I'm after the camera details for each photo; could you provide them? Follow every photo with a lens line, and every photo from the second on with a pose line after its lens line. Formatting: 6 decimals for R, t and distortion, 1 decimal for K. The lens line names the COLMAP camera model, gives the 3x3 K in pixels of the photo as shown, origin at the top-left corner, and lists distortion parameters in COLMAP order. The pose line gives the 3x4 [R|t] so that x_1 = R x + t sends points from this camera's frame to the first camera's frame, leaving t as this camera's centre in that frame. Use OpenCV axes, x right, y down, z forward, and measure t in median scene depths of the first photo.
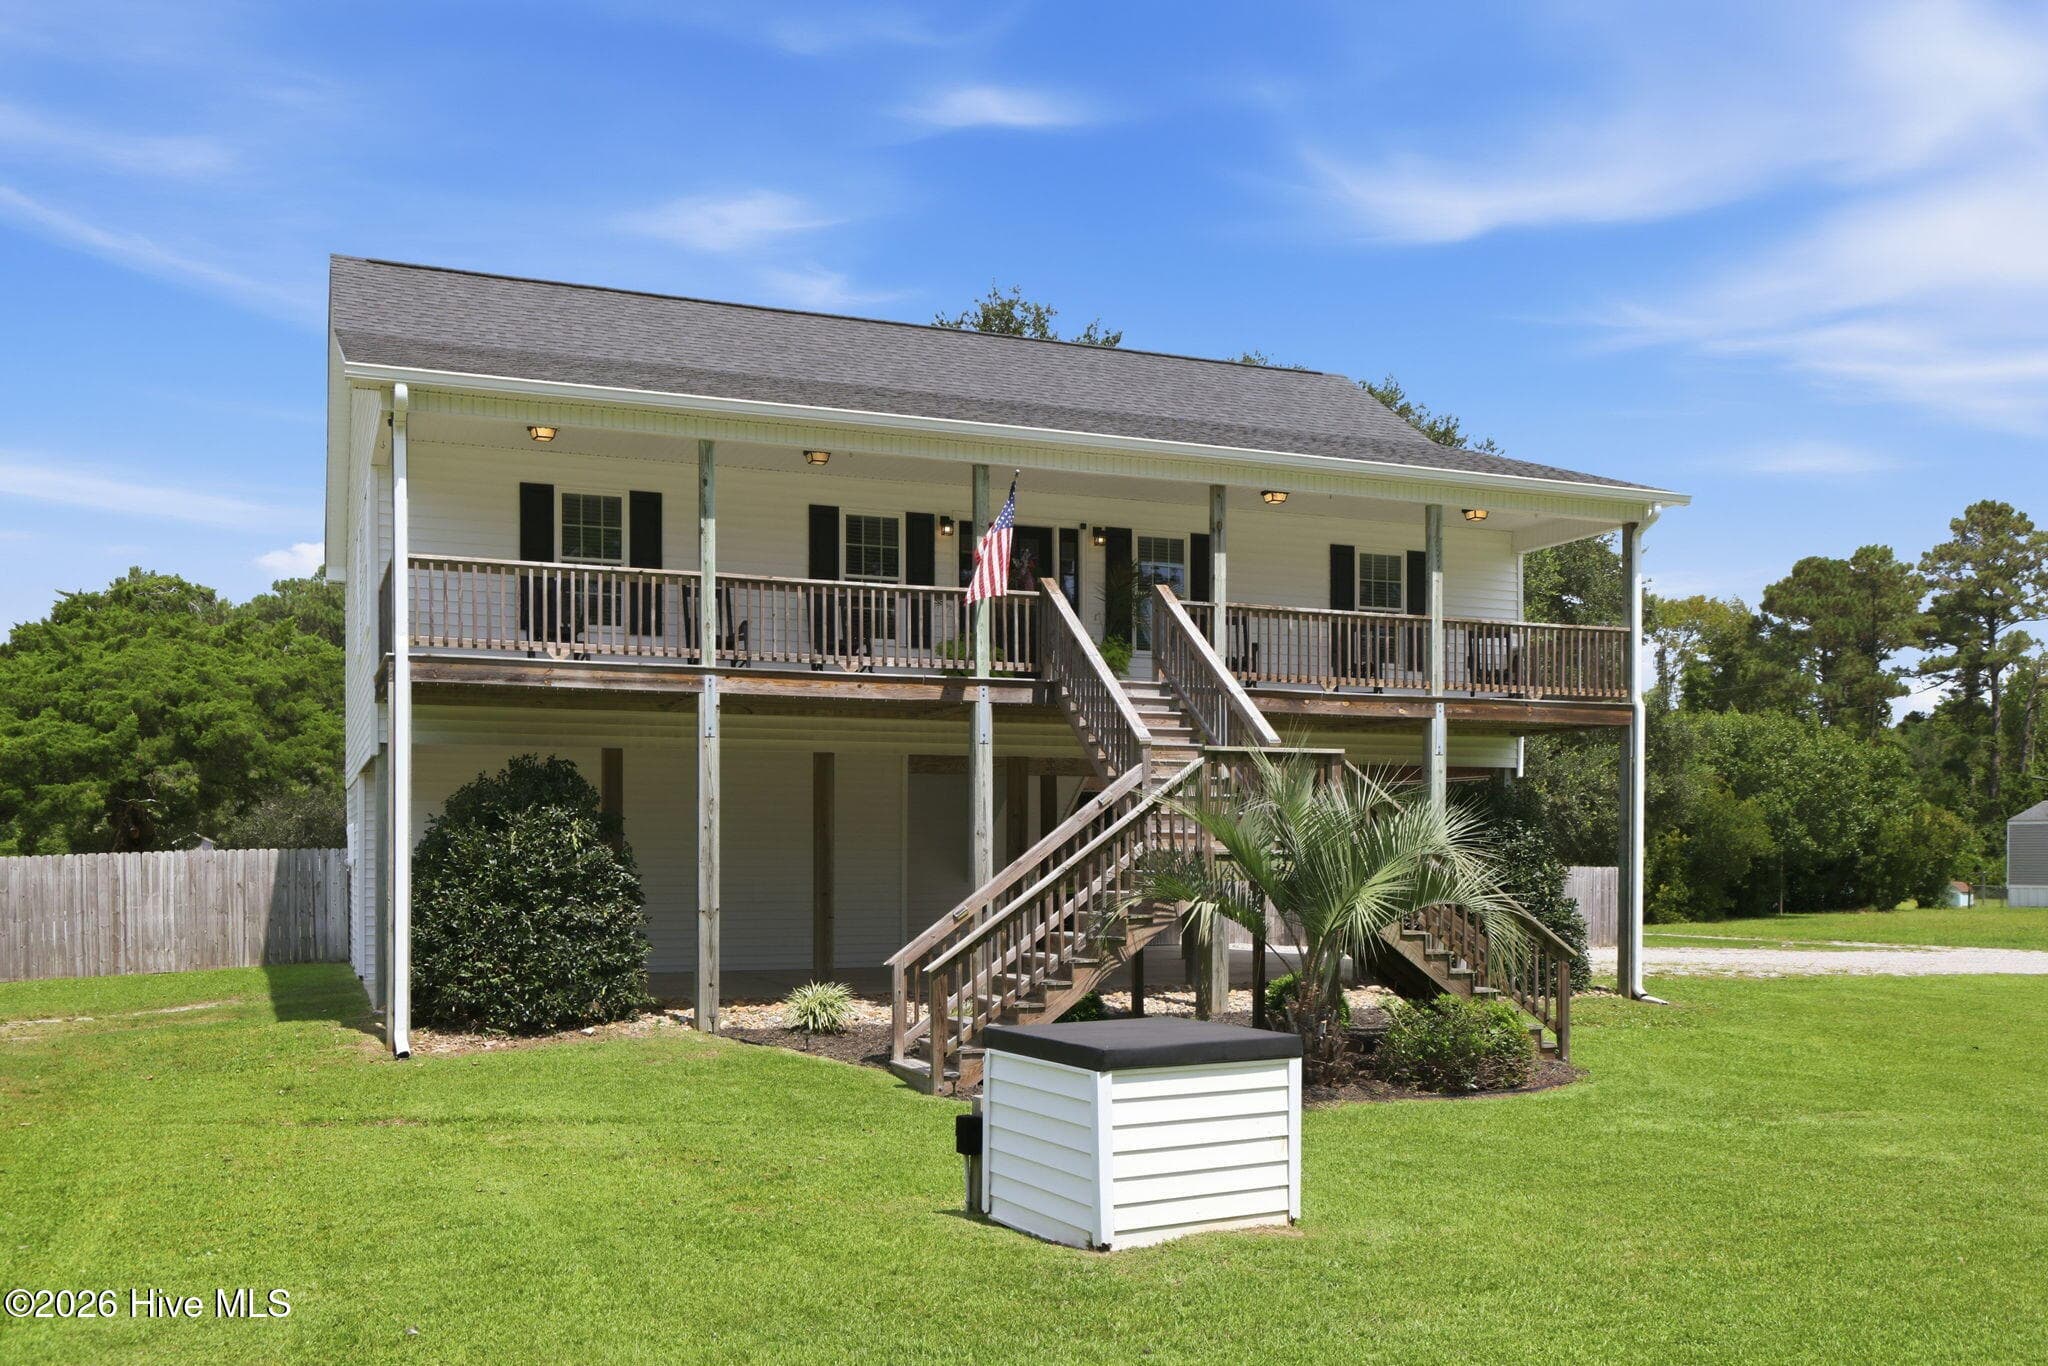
lens RADIAL K [[1850.3, 0, 1020.6], [0, 1850.3, 711.4], [0, 0, 1]] dist [0.004520, -0.003920]
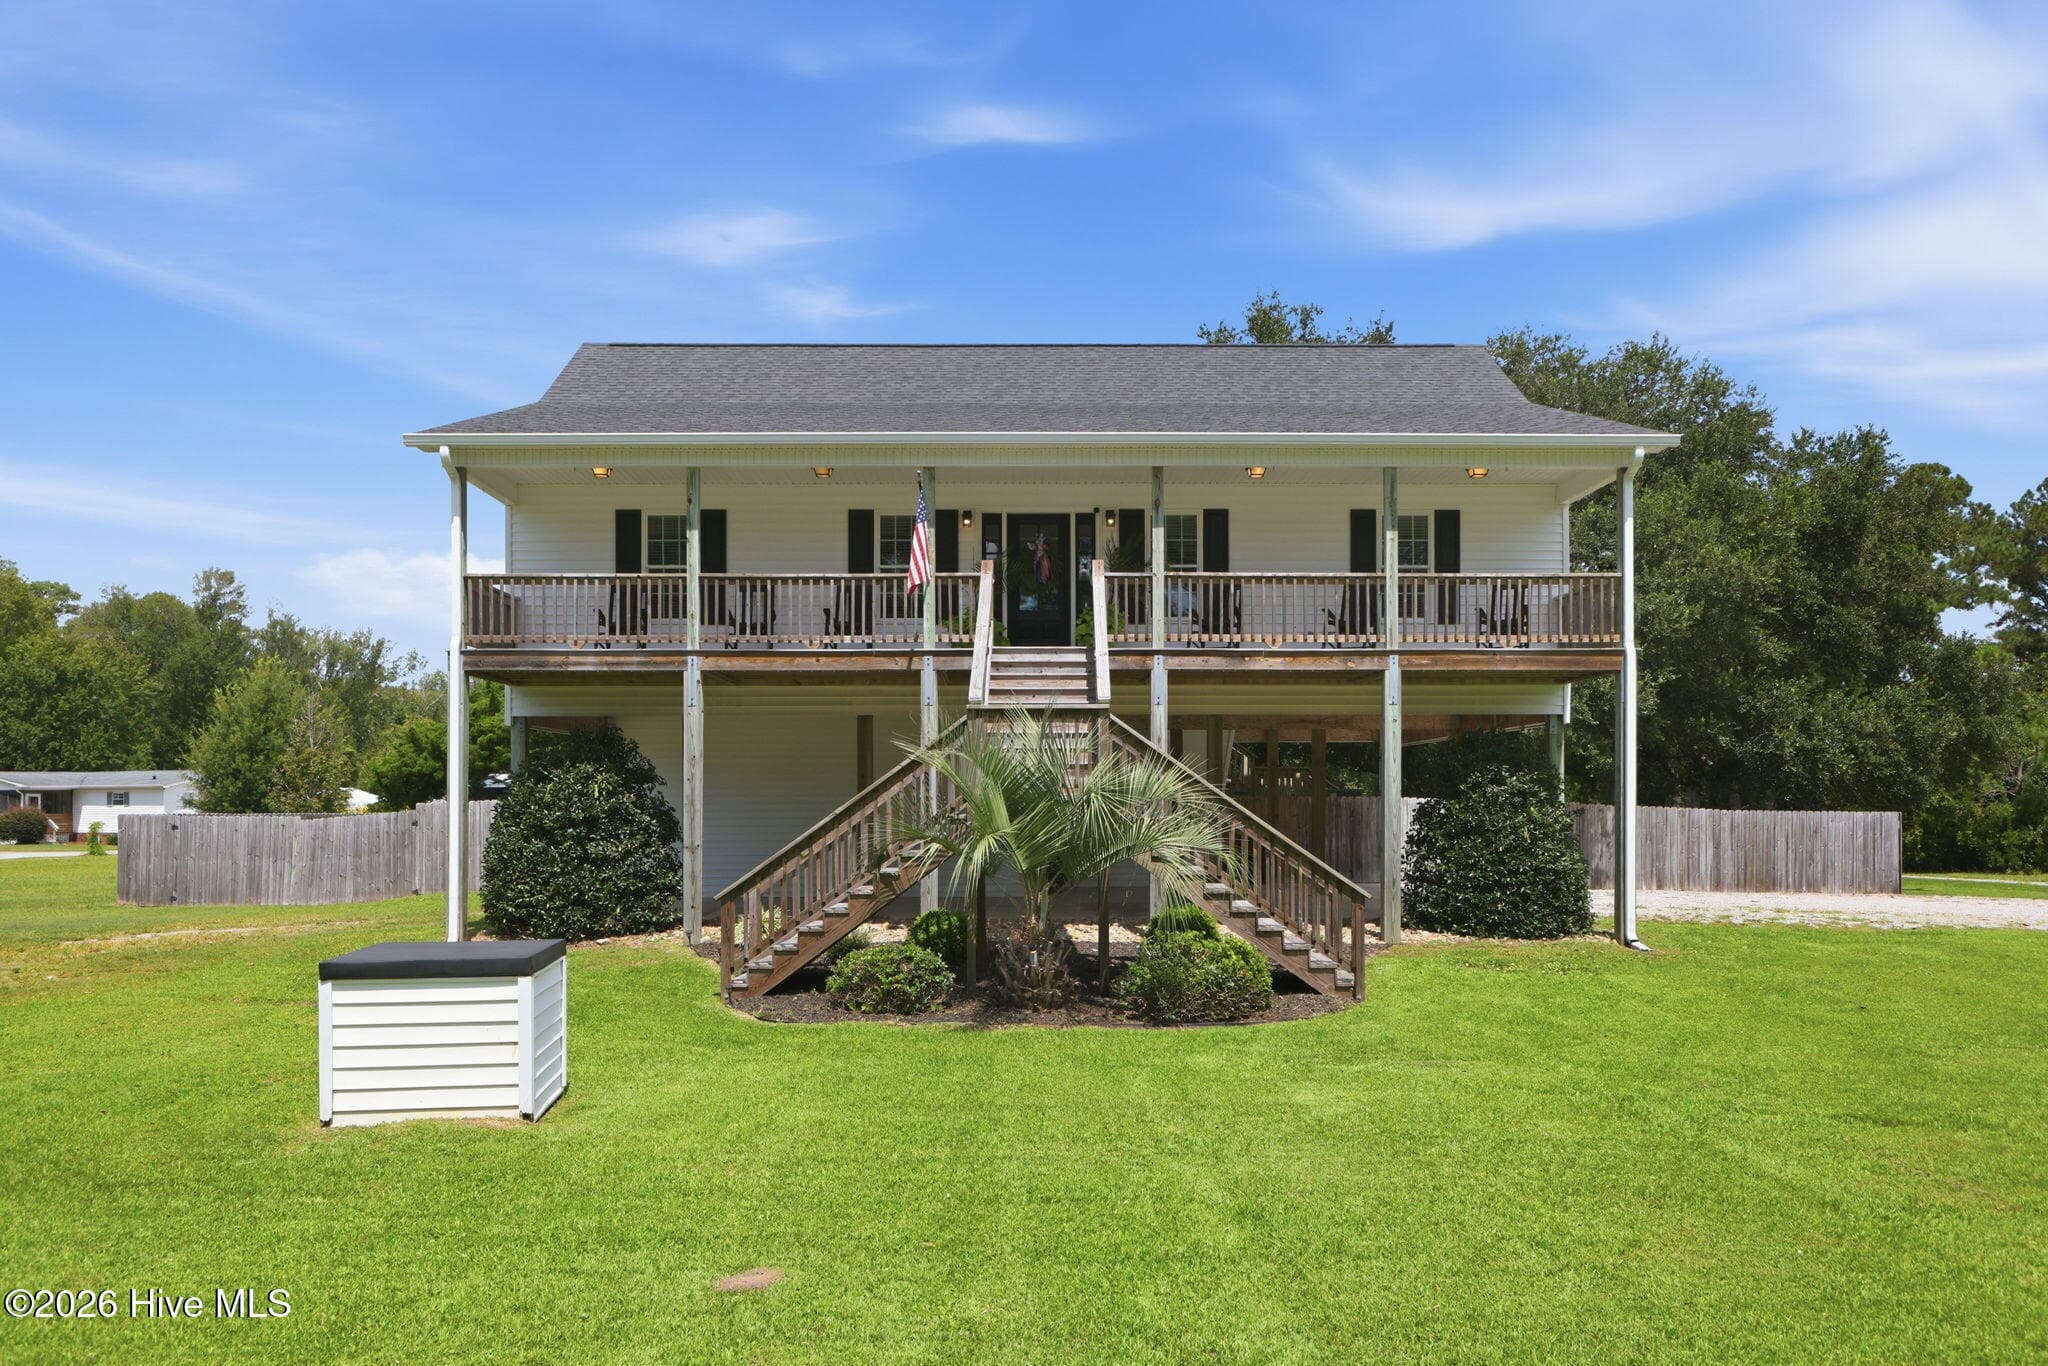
lens RADIAL K [[1547.2, 0, 1024.0], [0, 1547.2, 683.0], [0, 0, 1]] dist [-0.021475, -0.000796]
pose [[0.923187, -0.033601, -0.382880, 0.418943], [0.031925, 0.999433, -0.010732, 0.016108], [0.383024, -0.002316, 0.923736, 0.130100]]
